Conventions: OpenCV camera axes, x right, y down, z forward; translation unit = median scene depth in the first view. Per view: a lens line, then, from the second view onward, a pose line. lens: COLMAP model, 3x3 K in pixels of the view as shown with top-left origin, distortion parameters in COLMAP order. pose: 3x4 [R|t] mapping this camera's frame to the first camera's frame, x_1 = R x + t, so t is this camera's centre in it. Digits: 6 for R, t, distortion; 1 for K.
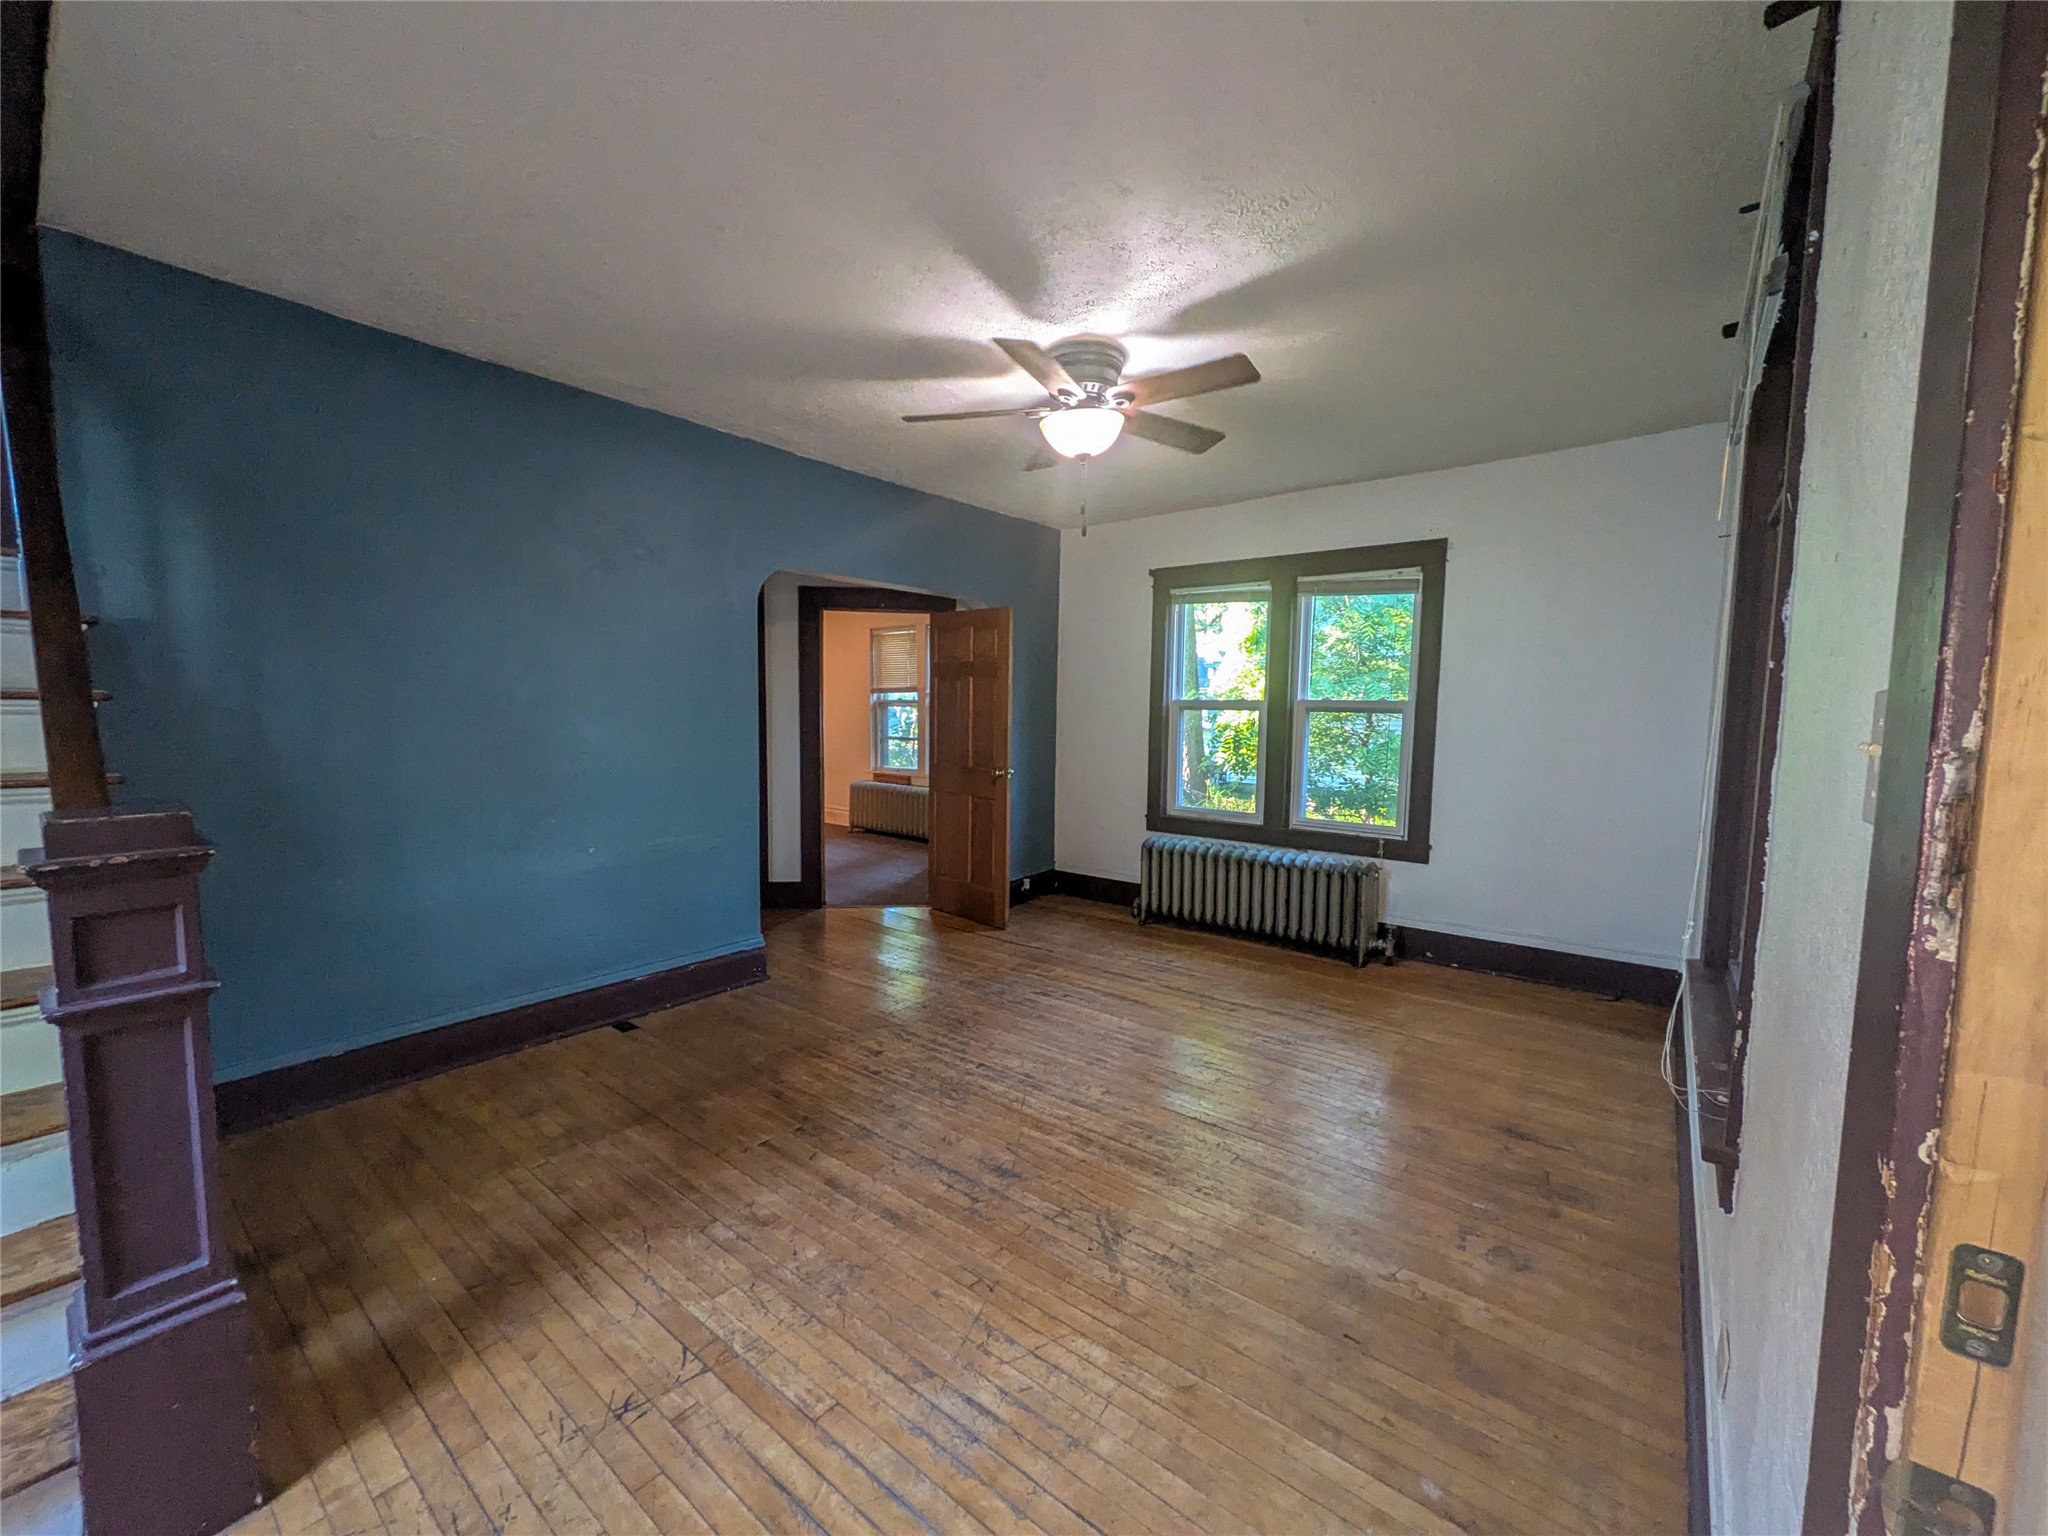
lens RADIAL K [[813.3, 0, 1026.9], [0, 813.3, 772.7], [0, 0, 1]] dist [-0.000185, -0.000071]
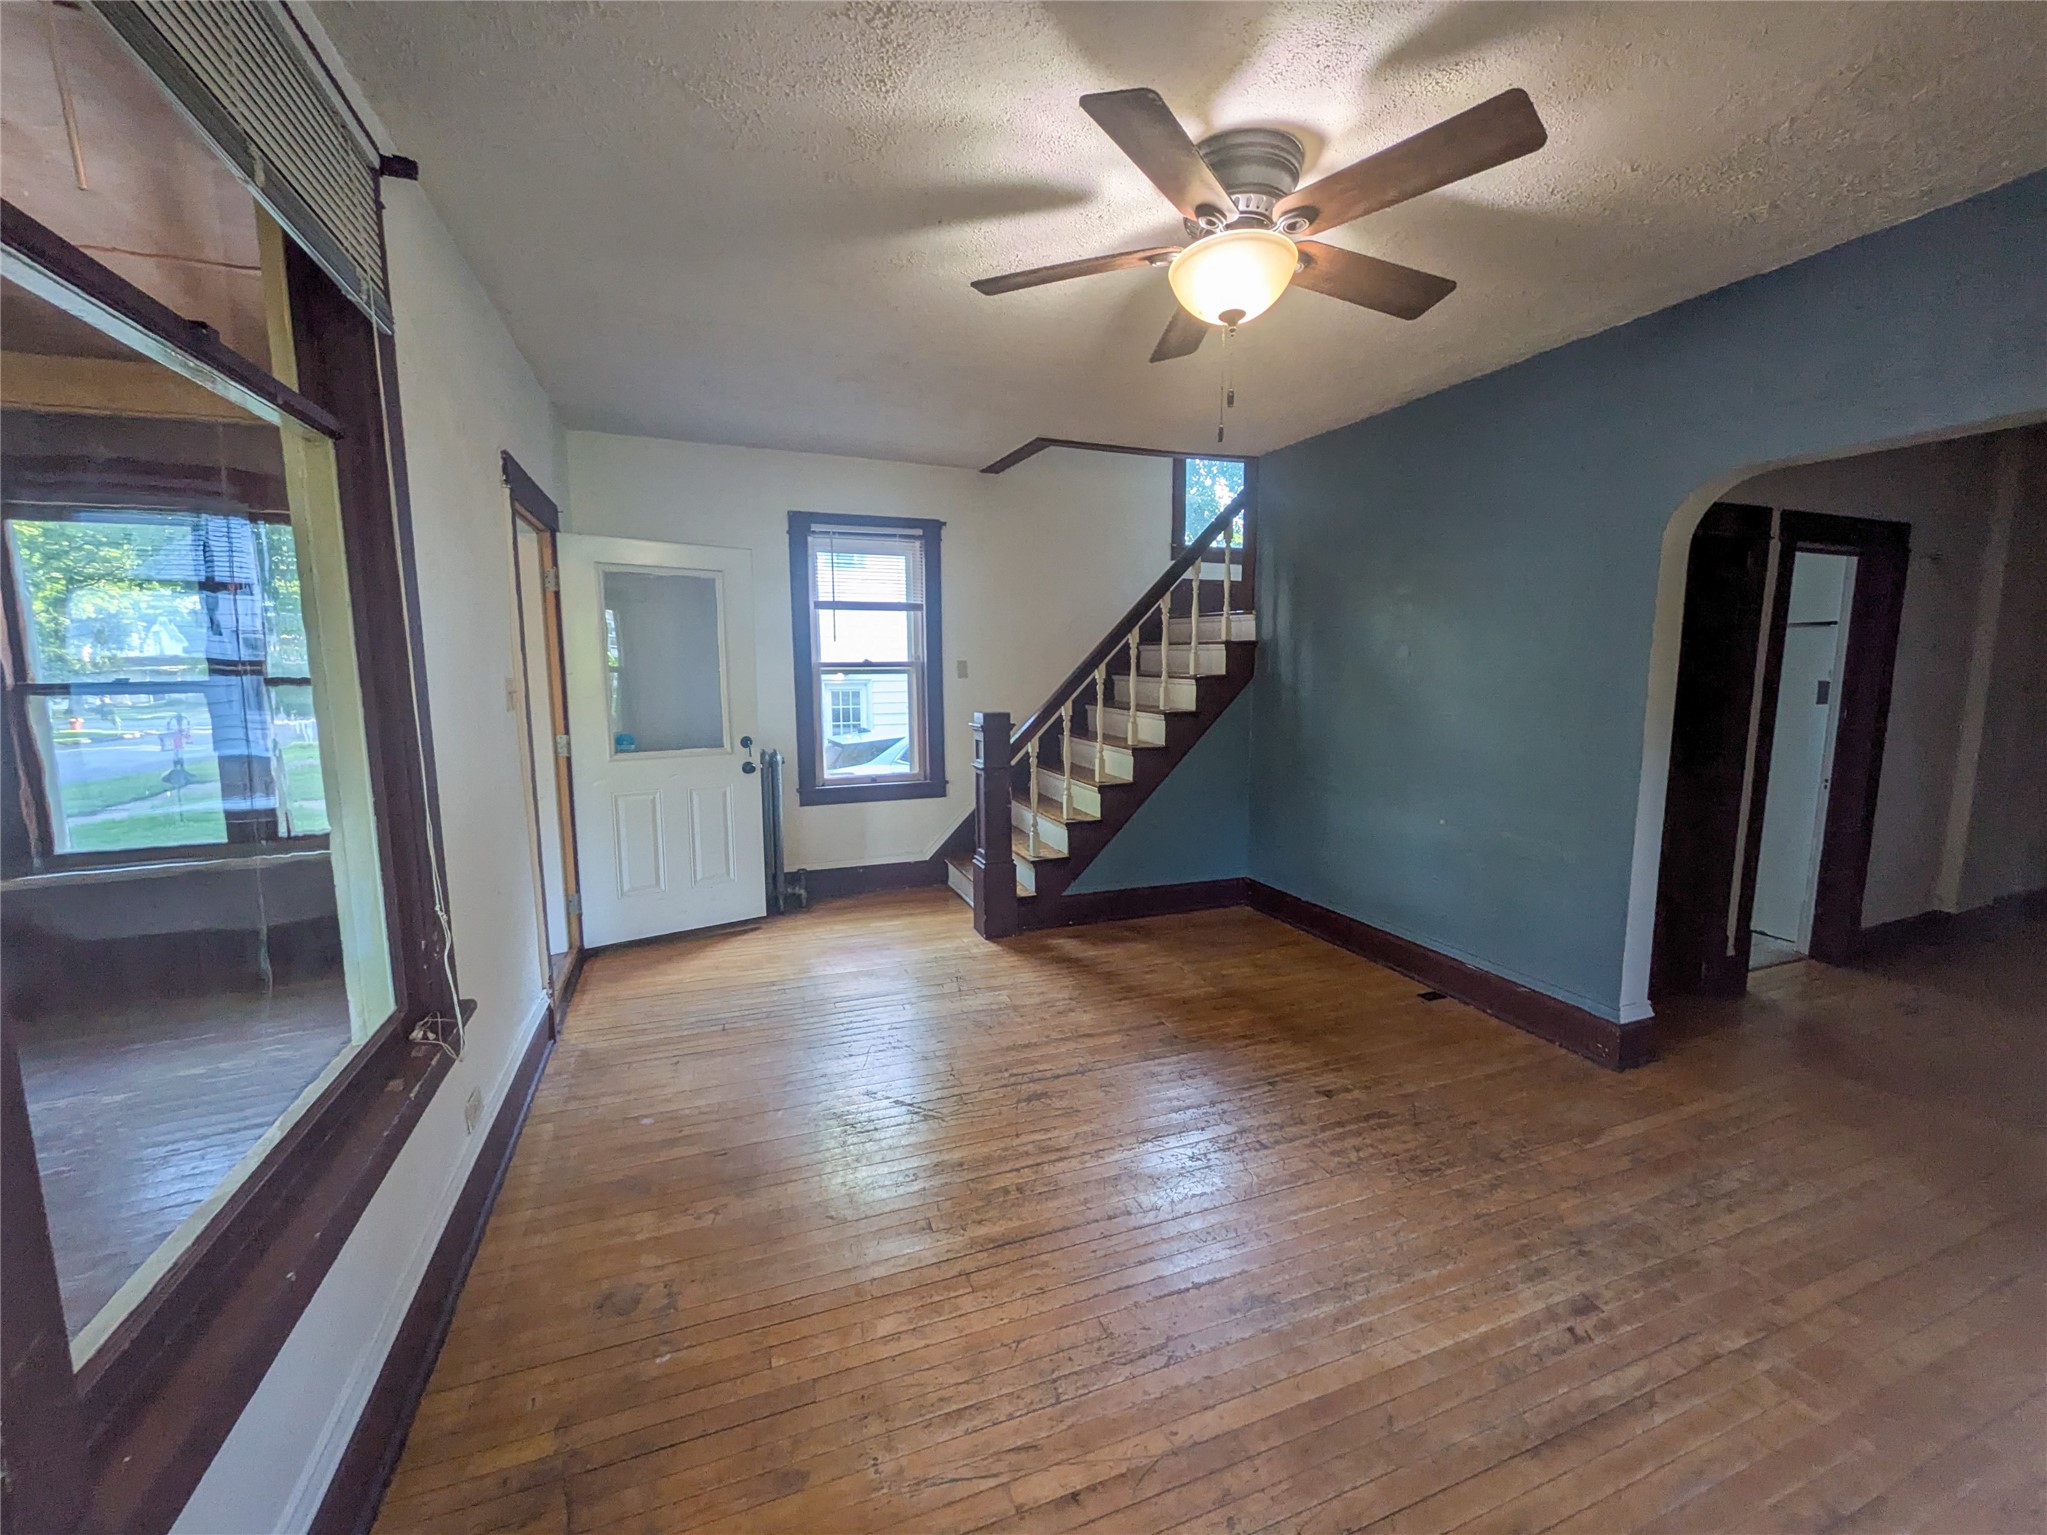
lens RADIAL K [[812.9, 0, 1023.3], [0, 812.9, 769.6], [0, 0, 1]] dist [-0.000185, -0.000071]
pose [[-0.503828, 0.100221, -0.857970, 0.657111], [-0.078782, 0.983775, 0.161180, -0.102905], [0.860204, 0.148800, -0.487758, 1.054434]]
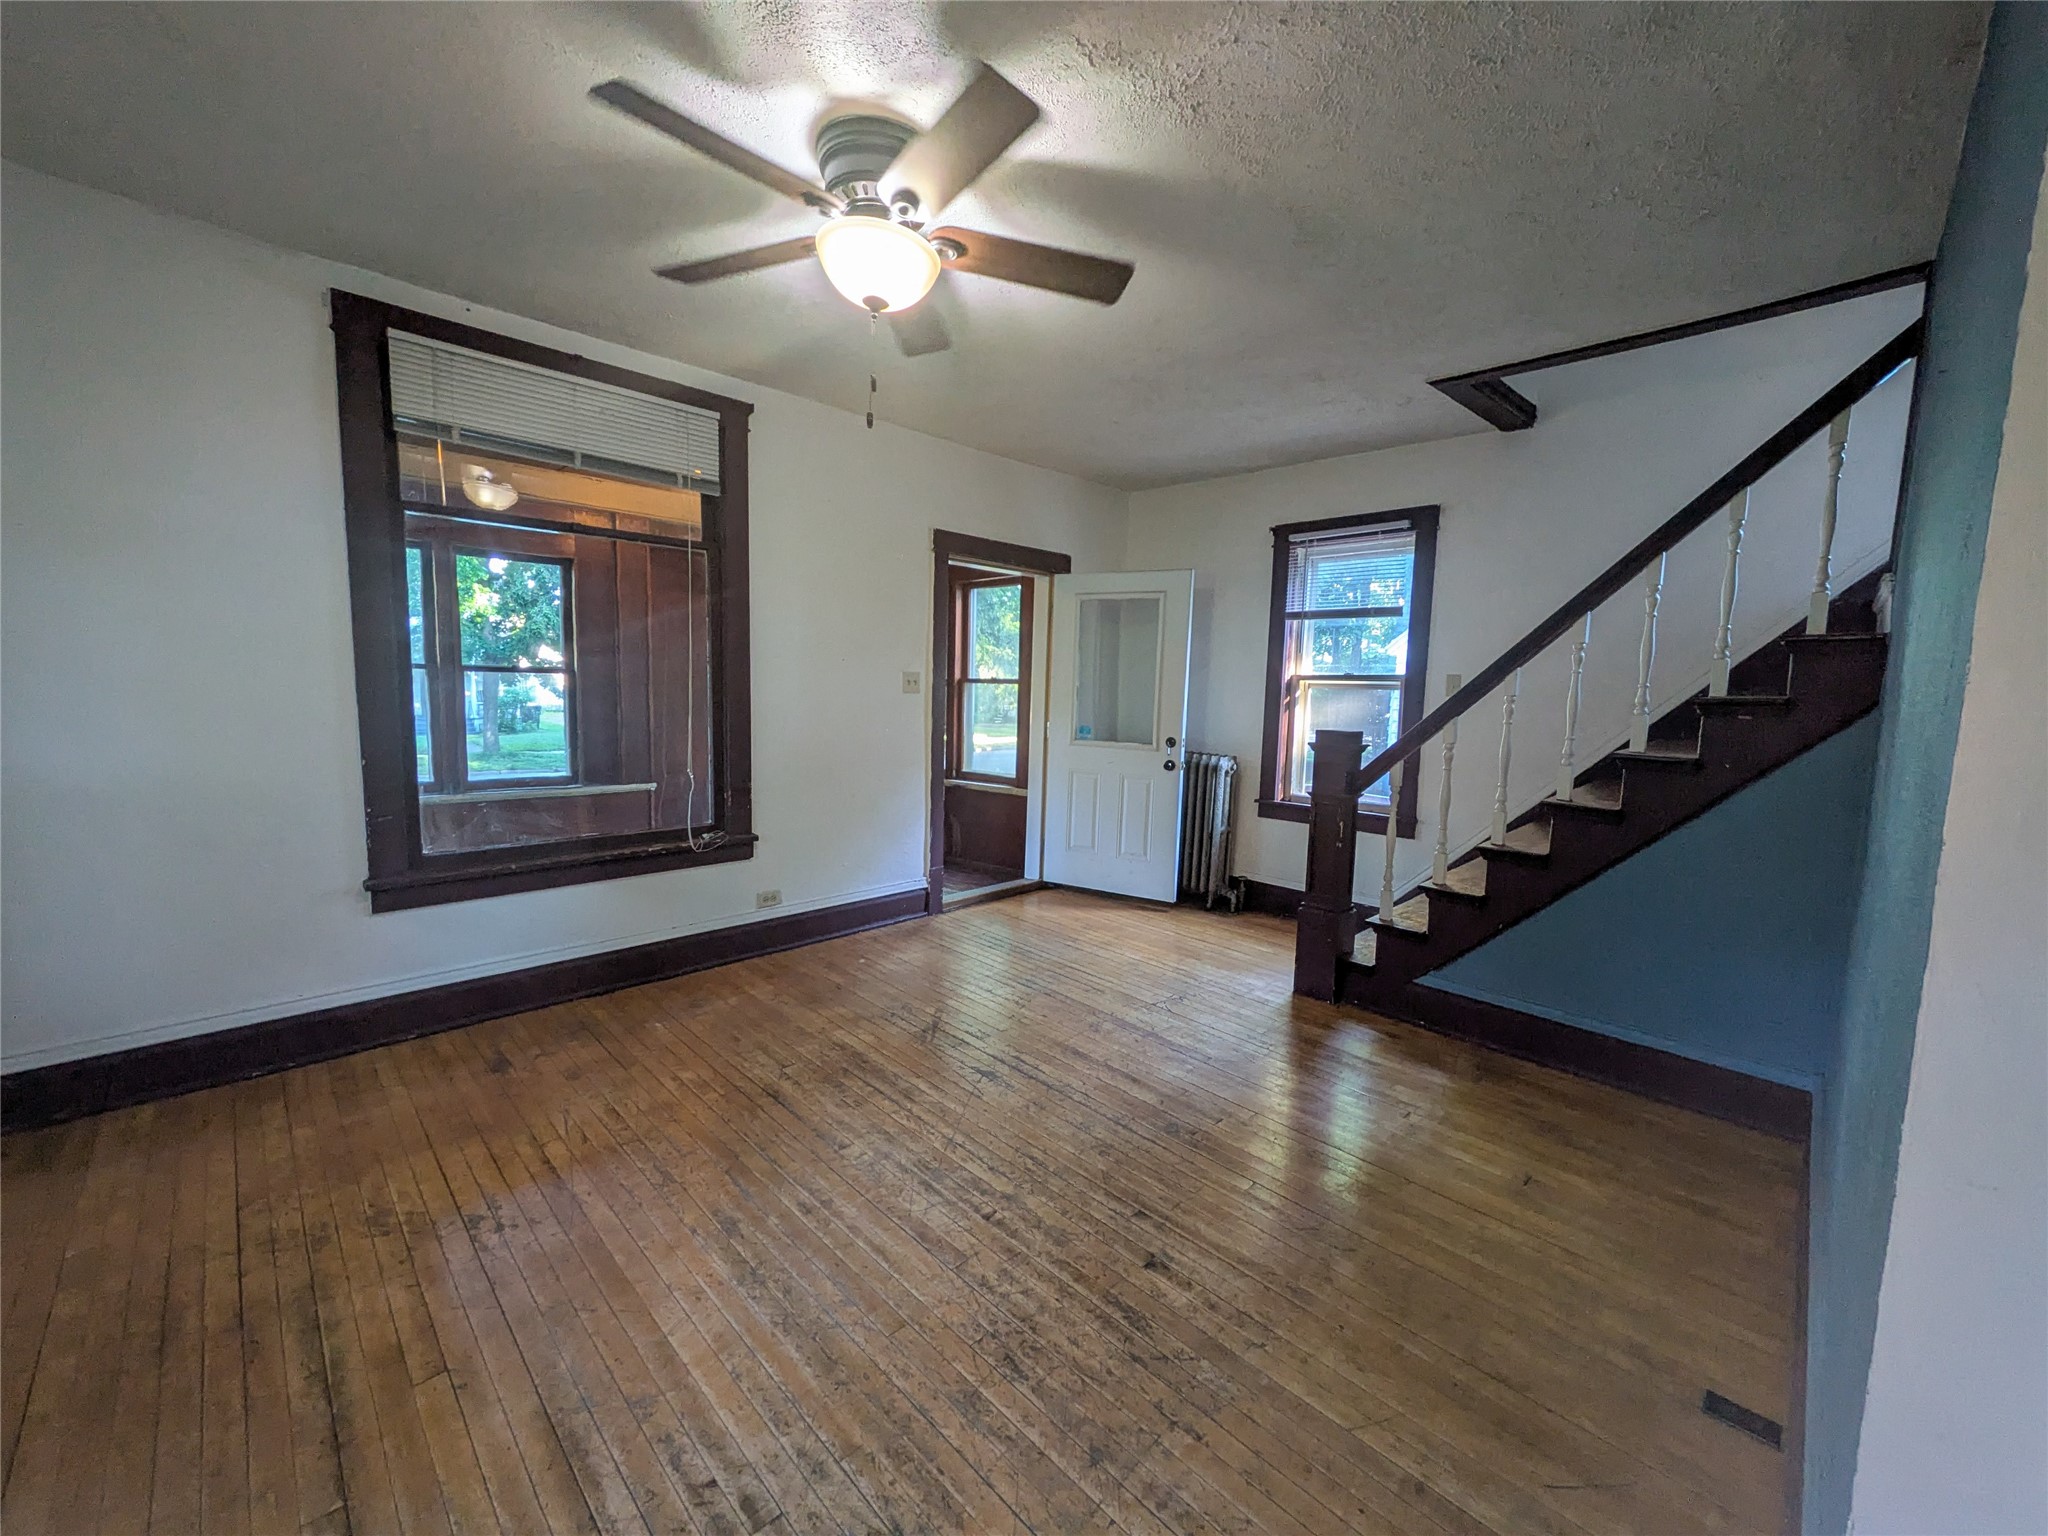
lens RADIAL K [[813.3, 0, 1029.5], [0, 813.3, 766.4], [0, 0, 1]] dist [-0.000185, -0.000071]
pose [[-0.993074, -0.054045, 0.104326, -0.131011], [-0.033753, 0.981727, 0.187275, -0.121249], [-0.112541, 0.182457, -0.976752, 1.476786]]
